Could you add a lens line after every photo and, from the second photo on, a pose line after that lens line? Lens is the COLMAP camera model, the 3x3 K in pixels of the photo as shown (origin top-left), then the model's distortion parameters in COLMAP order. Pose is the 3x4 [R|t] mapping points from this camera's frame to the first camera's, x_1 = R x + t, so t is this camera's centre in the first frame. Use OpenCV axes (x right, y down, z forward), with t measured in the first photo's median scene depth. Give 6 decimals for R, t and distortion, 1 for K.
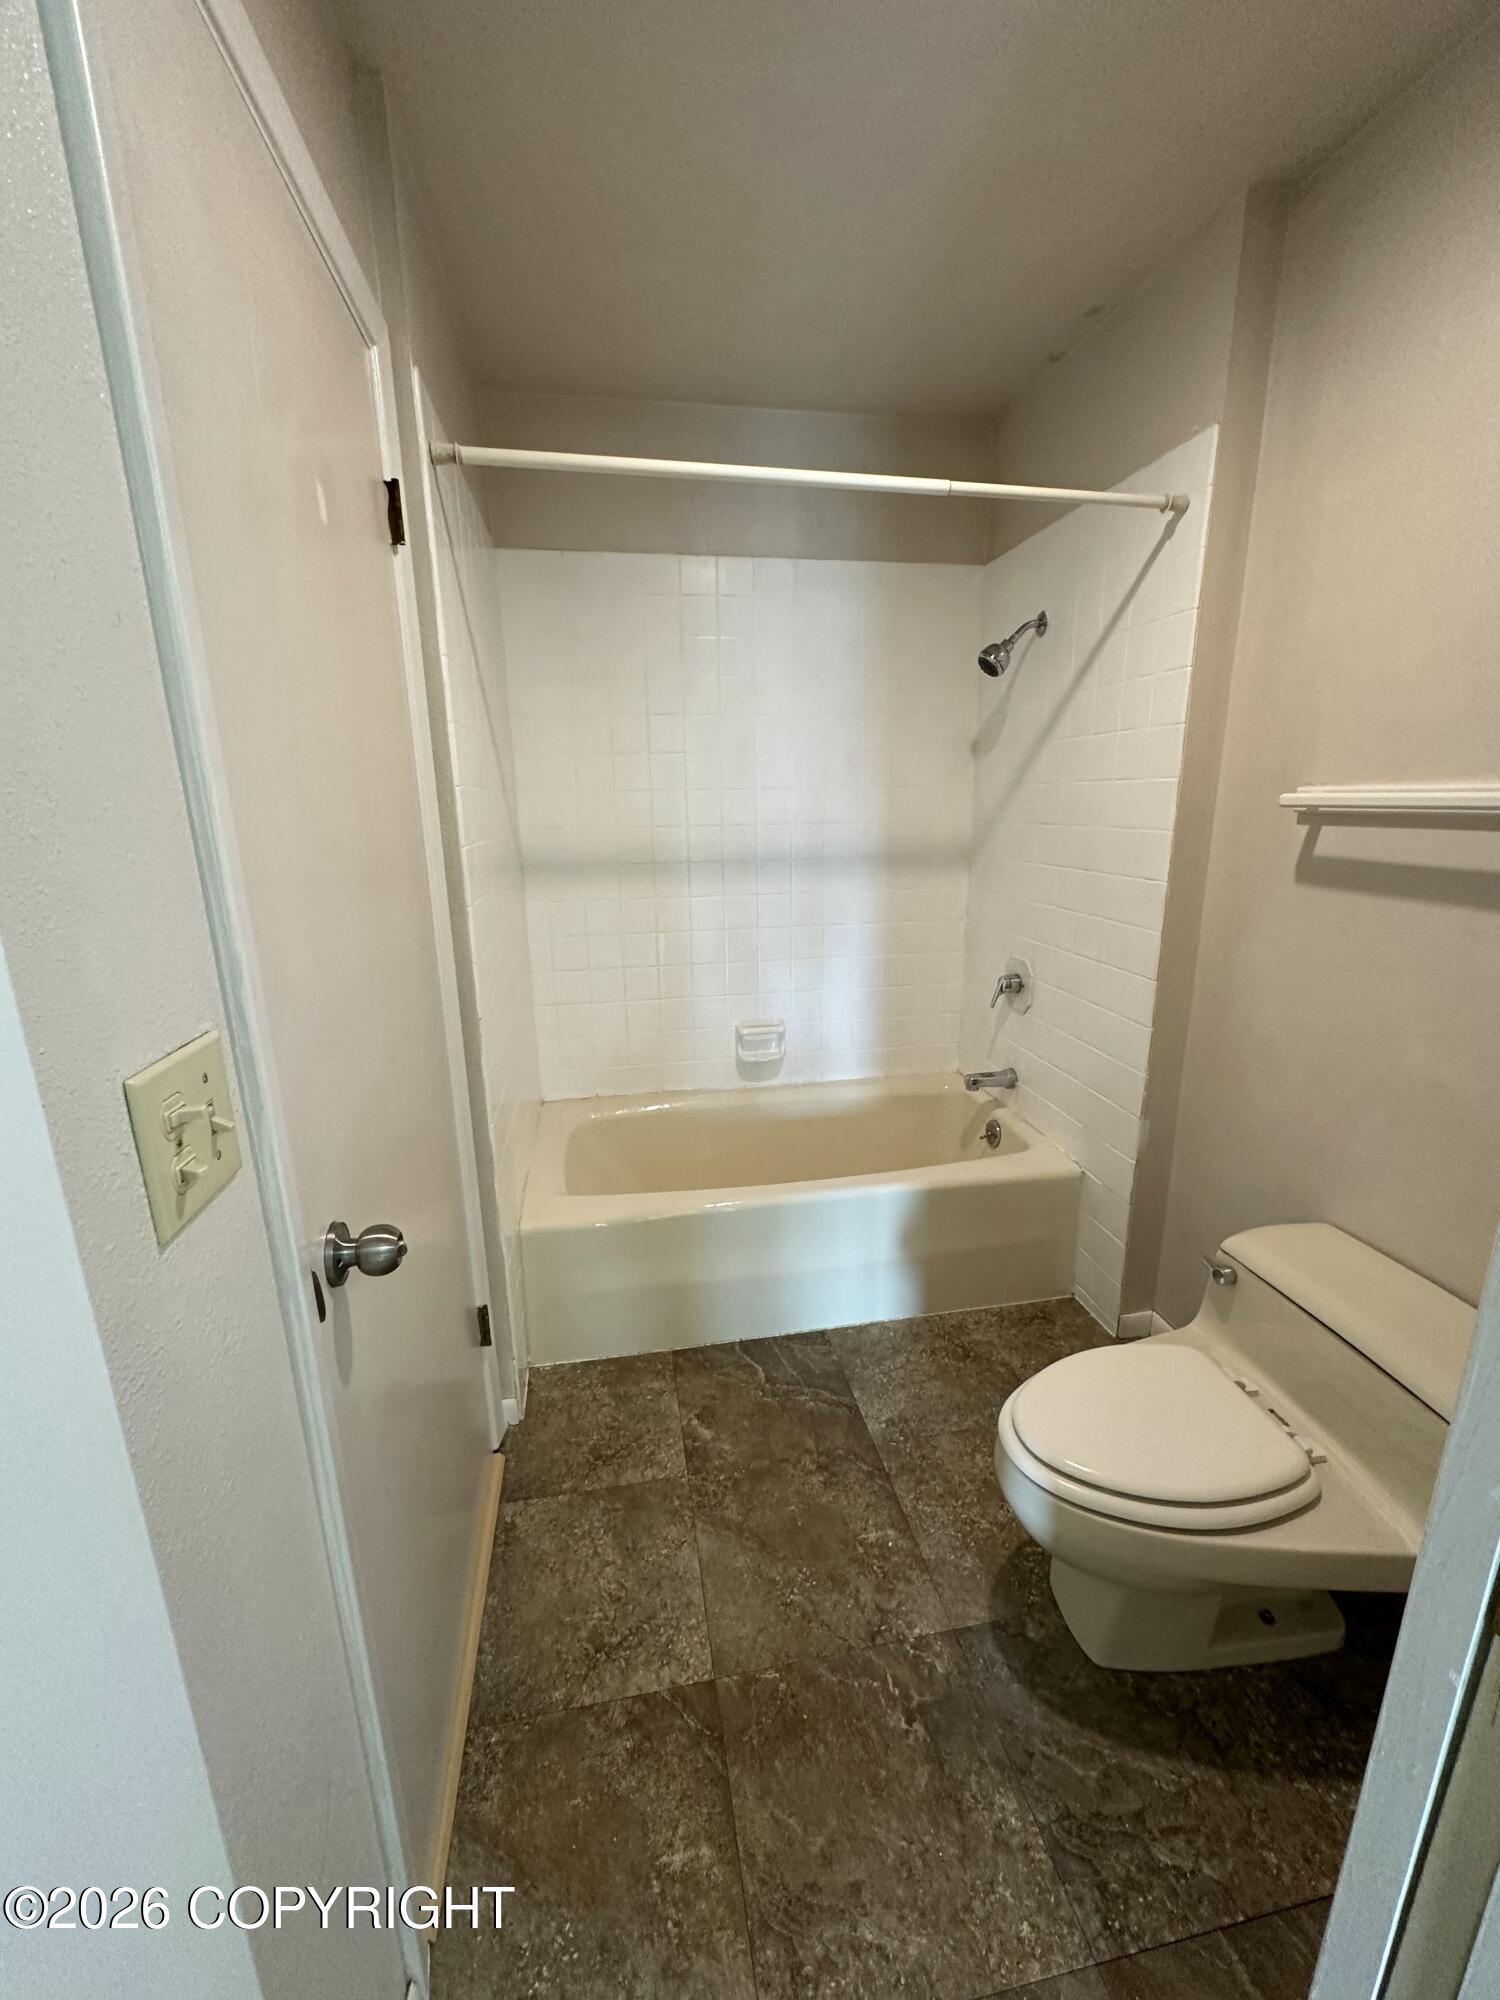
lens RADIAL K [[797.6, 0, 751.3], [0, 797.6, 999.7], [0, 0, 1]] dist [-0.001626, -0.000379]
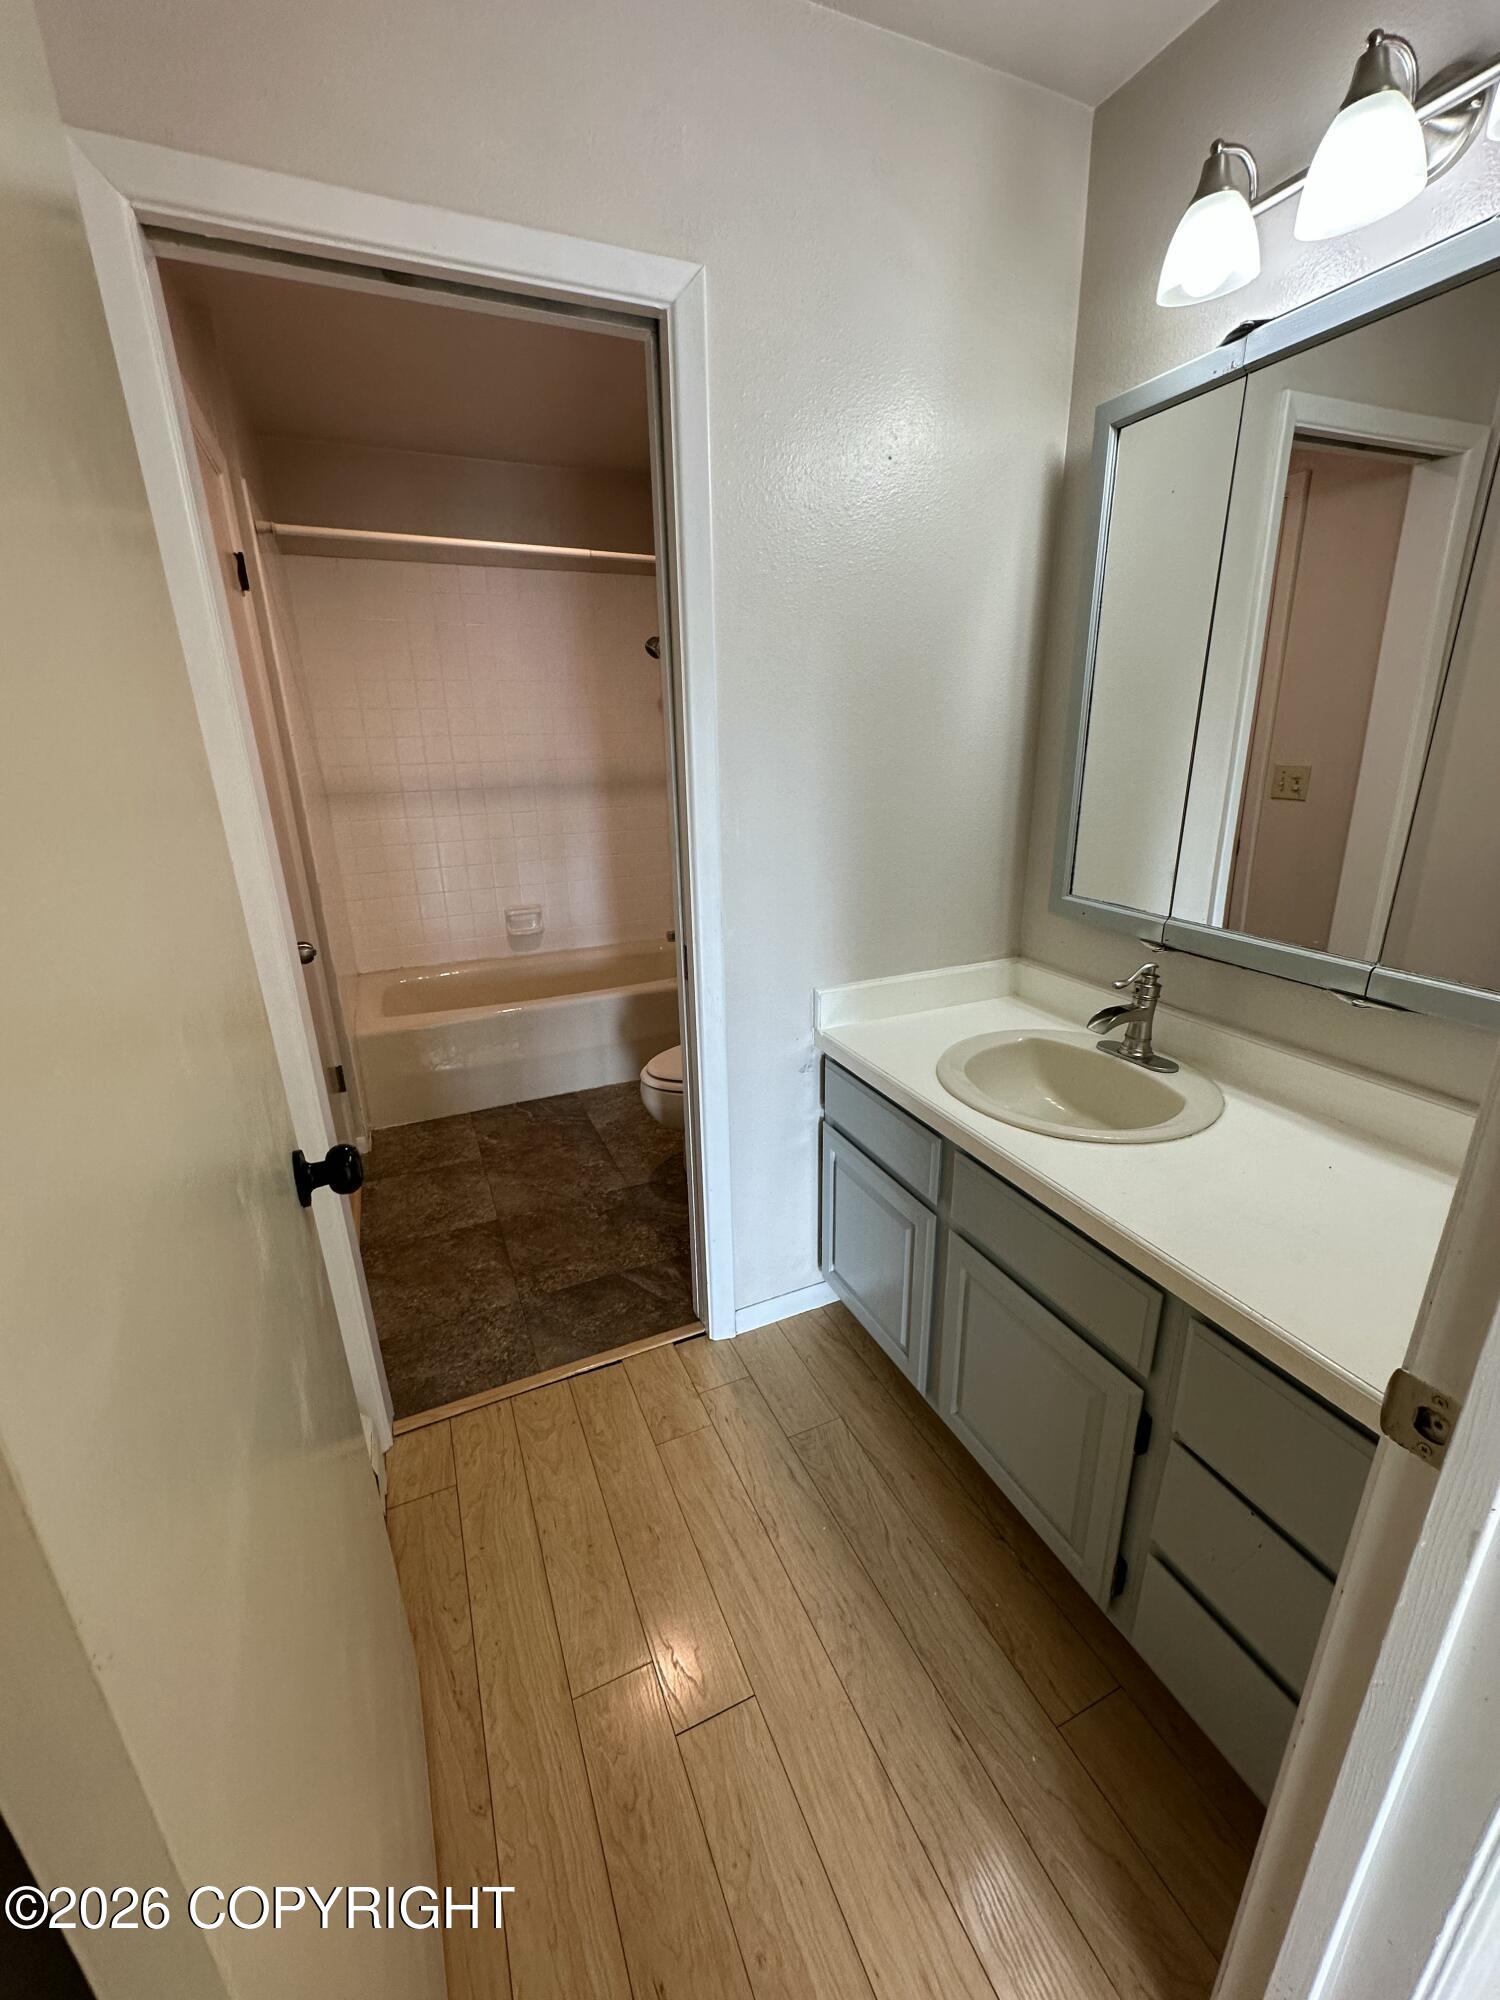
lens RADIAL K [[797.6, 0, 749.3], [0, 797.6, 999.0], [0, 0, 1]] dist [-0.001626, -0.000379]
pose [[0.971294, -0.078783, 0.224458, 0.118243], [0.064291, 0.995390, 0.071167, 0.191489], [-0.229031, -0.054694, 0.971881, -0.748161]]
